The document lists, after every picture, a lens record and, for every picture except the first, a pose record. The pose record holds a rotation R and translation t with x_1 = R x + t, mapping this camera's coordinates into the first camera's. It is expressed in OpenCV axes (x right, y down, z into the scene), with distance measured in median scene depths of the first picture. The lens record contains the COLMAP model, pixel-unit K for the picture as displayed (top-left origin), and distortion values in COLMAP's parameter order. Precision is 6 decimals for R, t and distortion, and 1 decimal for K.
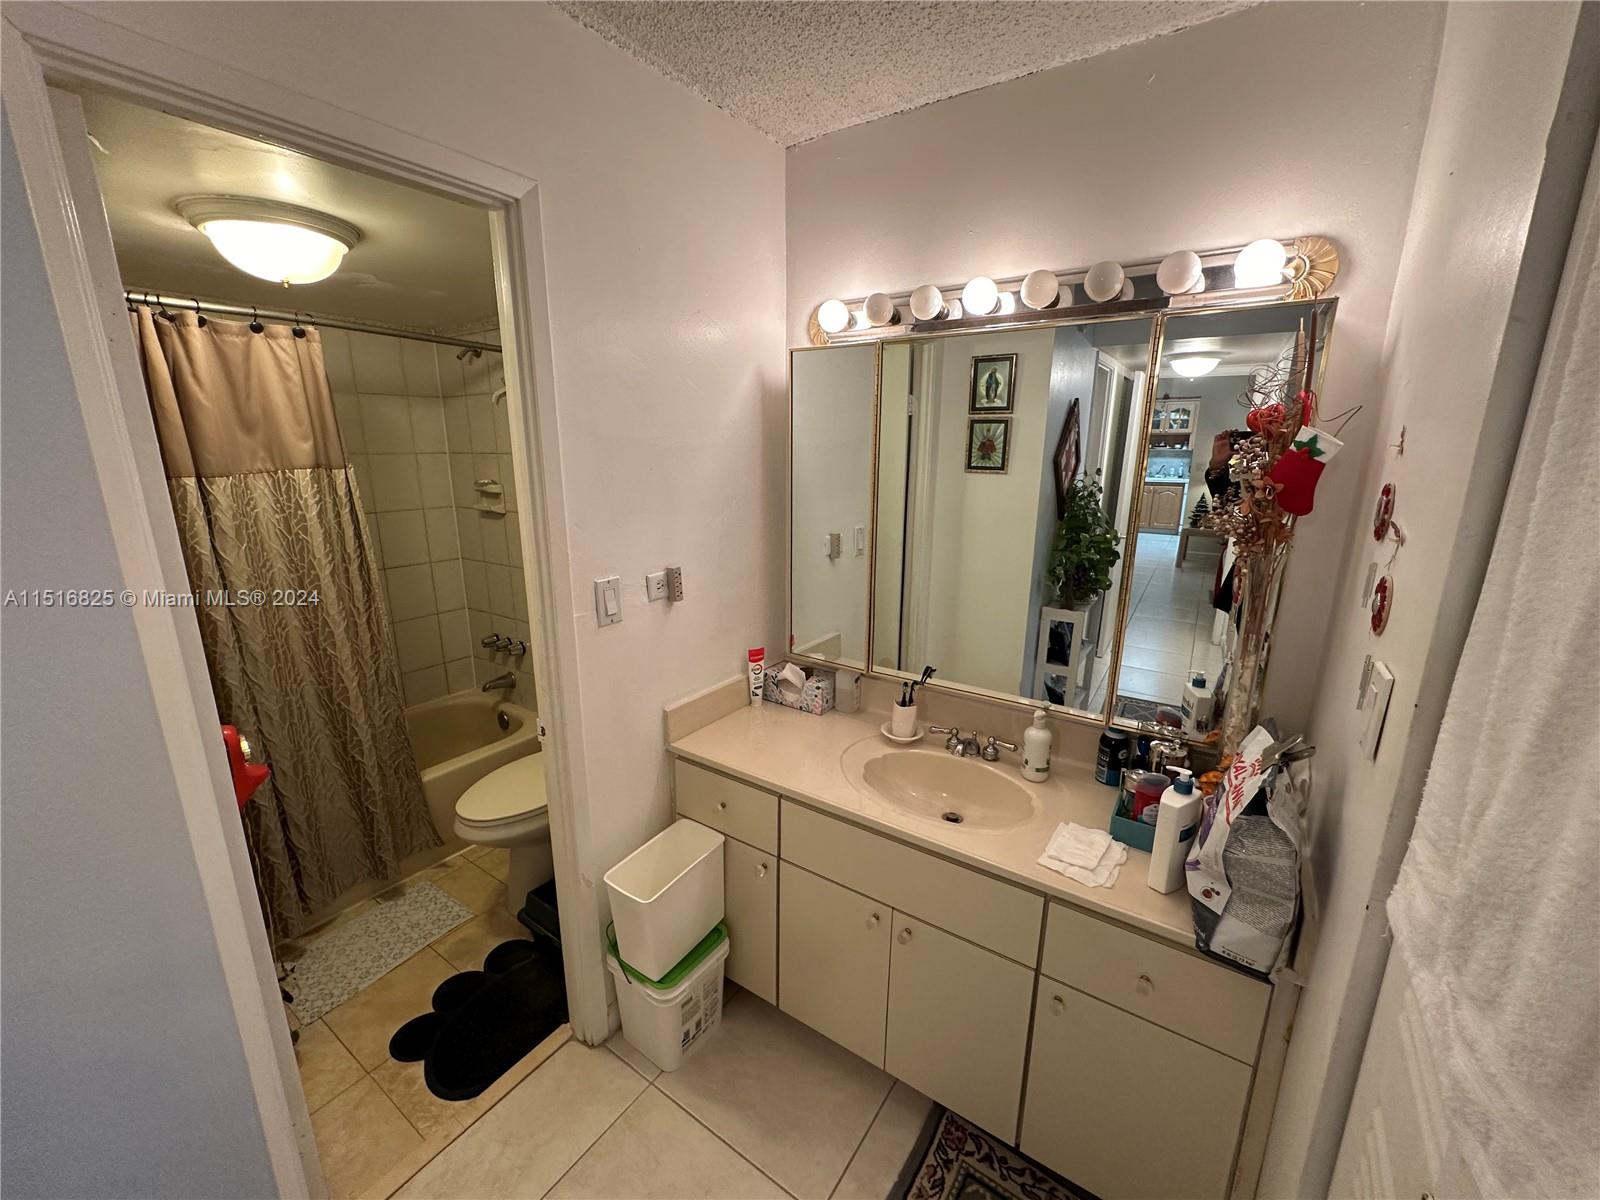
lens RADIAL K [[637.0, 0, 799.1], [0, 637.0, 598.2], [0, 0, 1]] dist [-0.003268, 0.000756]
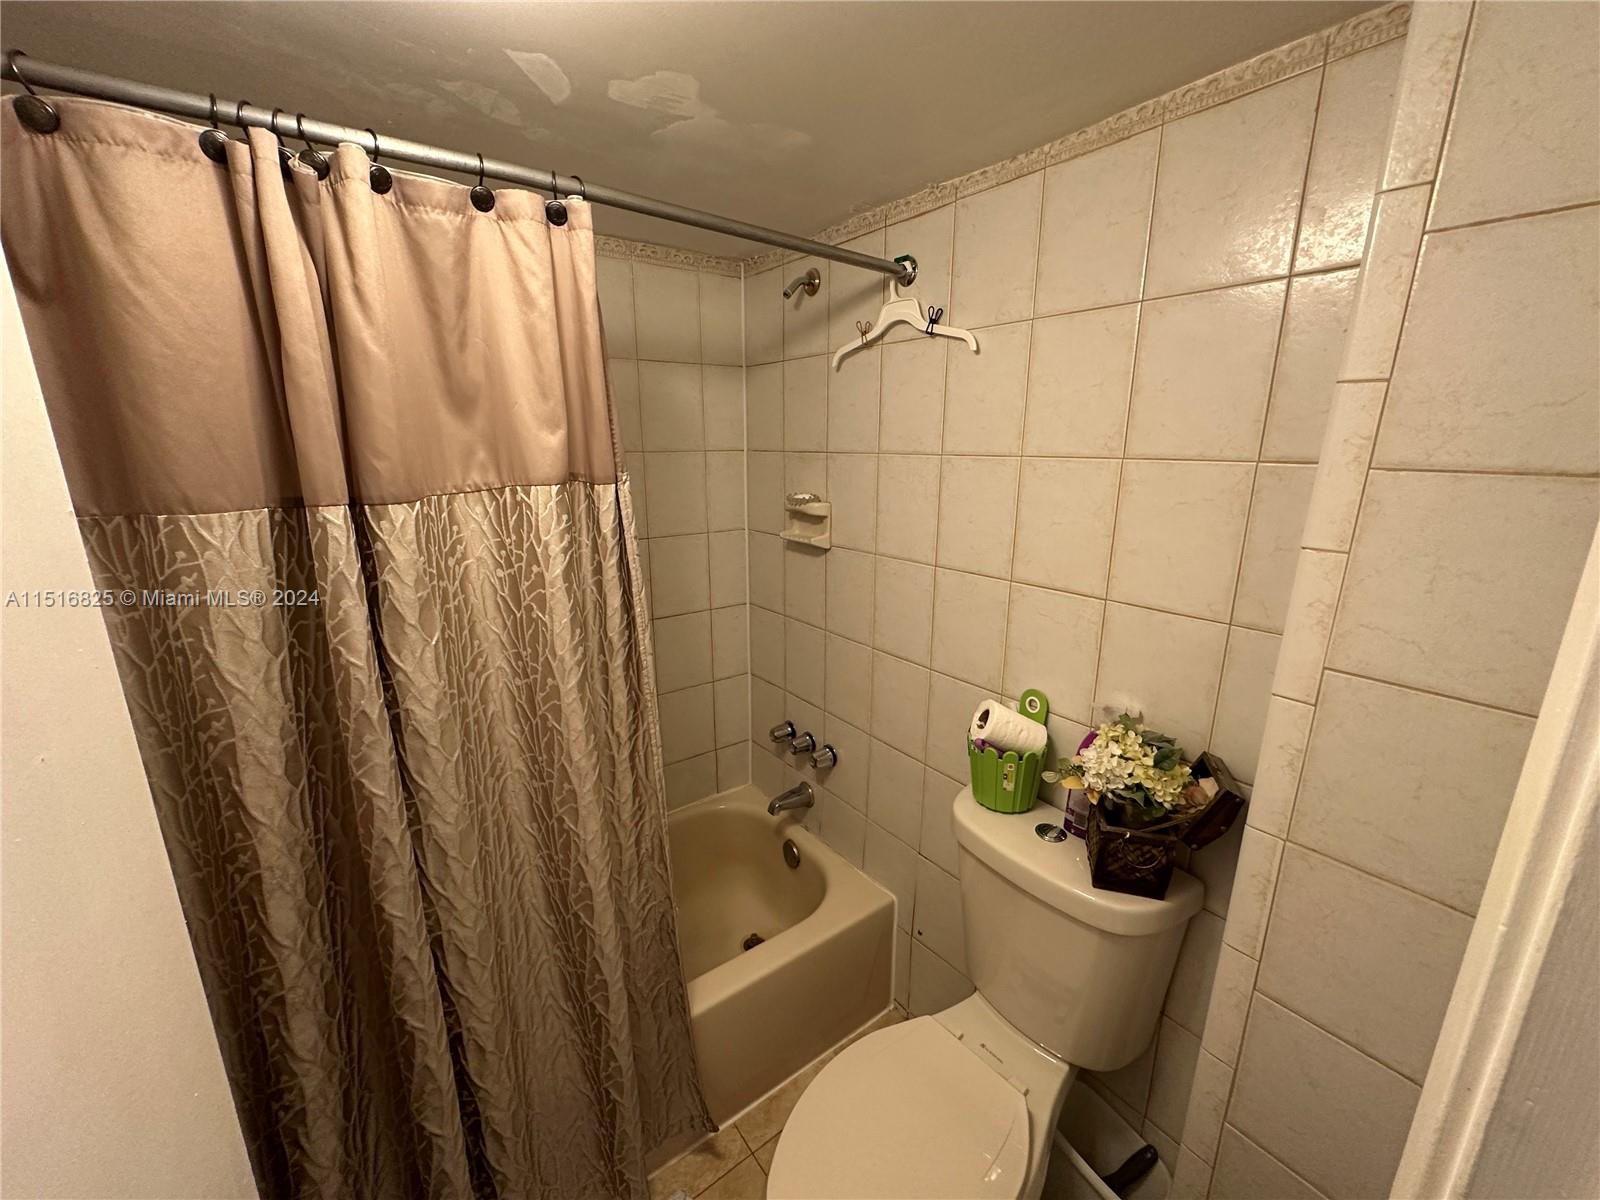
lens RADIAL K [[637.0, 0, 800.9], [0, 637.0, 596.2], [0, 0, 1]] dist [-0.003268, 0.000756]
pose [[0.947297, 0.076554, -0.311076, -0.403438], [-0.074413, 0.997051, 0.018763, -0.133532], [0.311595, 0.005374, 0.950200, 0.555351]]
